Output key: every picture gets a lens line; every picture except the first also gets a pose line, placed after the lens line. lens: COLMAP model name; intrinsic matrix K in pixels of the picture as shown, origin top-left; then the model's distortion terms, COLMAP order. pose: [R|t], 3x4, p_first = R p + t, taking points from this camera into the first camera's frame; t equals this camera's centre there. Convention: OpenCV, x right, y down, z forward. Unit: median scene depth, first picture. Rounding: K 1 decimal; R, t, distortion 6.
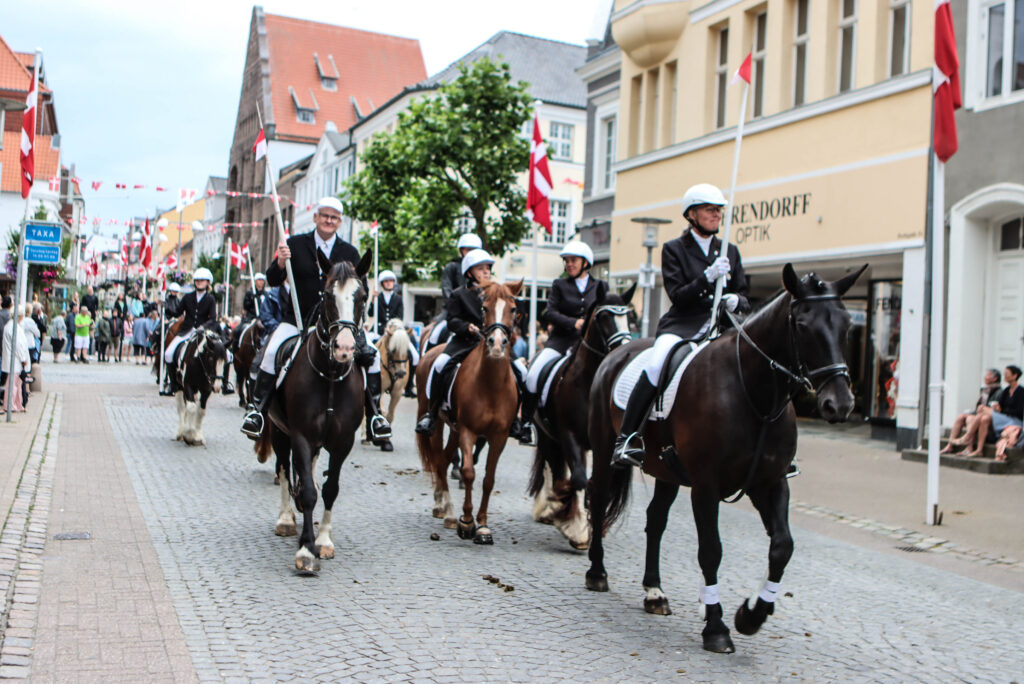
lens RADIAL K [[1315.5, 0, 512.0], [0, 1315.5, 342.0], [0, 0, 1]] dist [-0.079979, 0.003100]
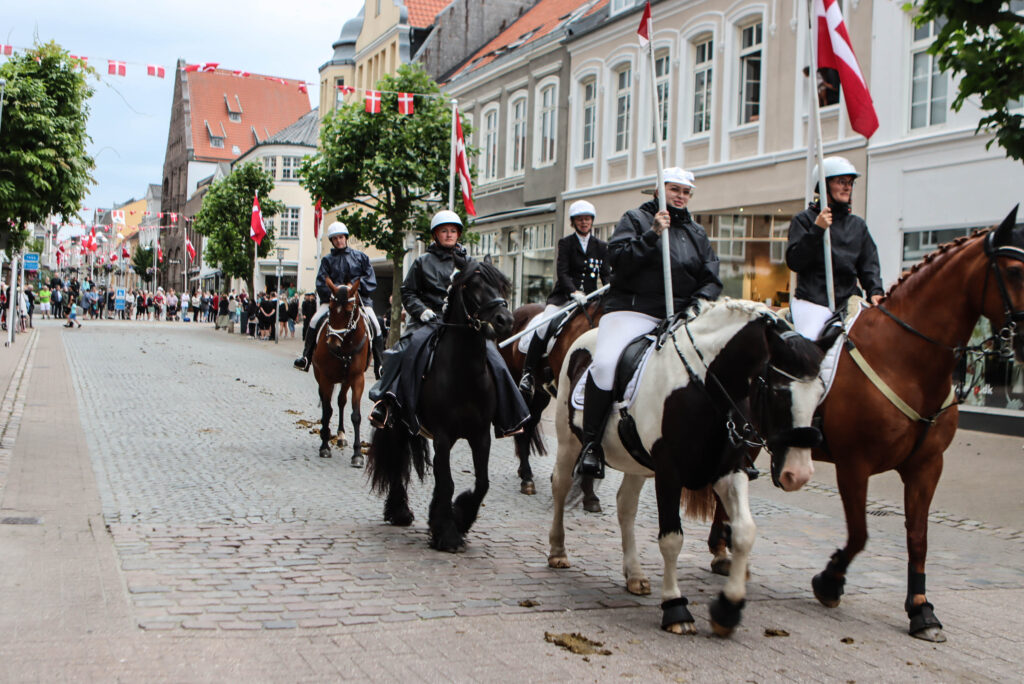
lens RADIAL K [[1254.8, 0, 512.0], [0, 1254.8, 342.0], [0, 0, 1]] dist [-0.103955, 0.081180]
pose [[0.999412, -0.009643, 0.032900, 0.105543], [0.008872, 0.999684, 0.023505, 0.006676], [-0.033117, -0.023199, 0.999182, -0.307963]]
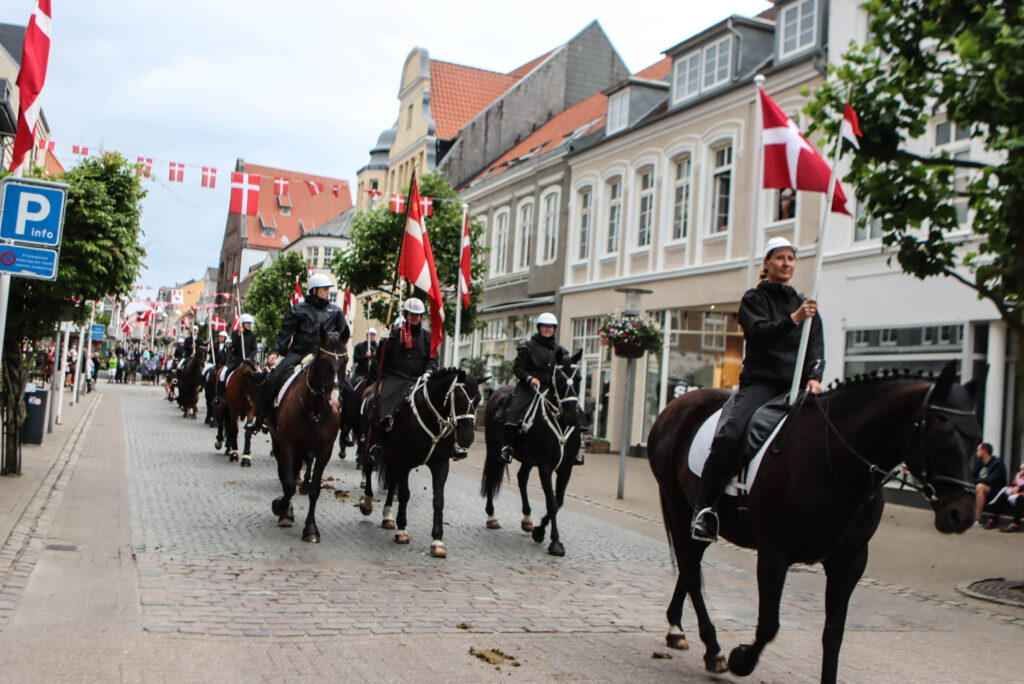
lens RADIAL K [[1130.2, 0, 512.0], [0, 1130.2, 342.0], [0, 0, 1]] dist [-0.129890, 0.140195]
pose [[0.999601, 0.022871, 0.016576, 0.111231], [-0.022128, 0.998800, -0.043681, 0.006845], [-0.017555, 0.043297, 0.998908, -0.317886]]
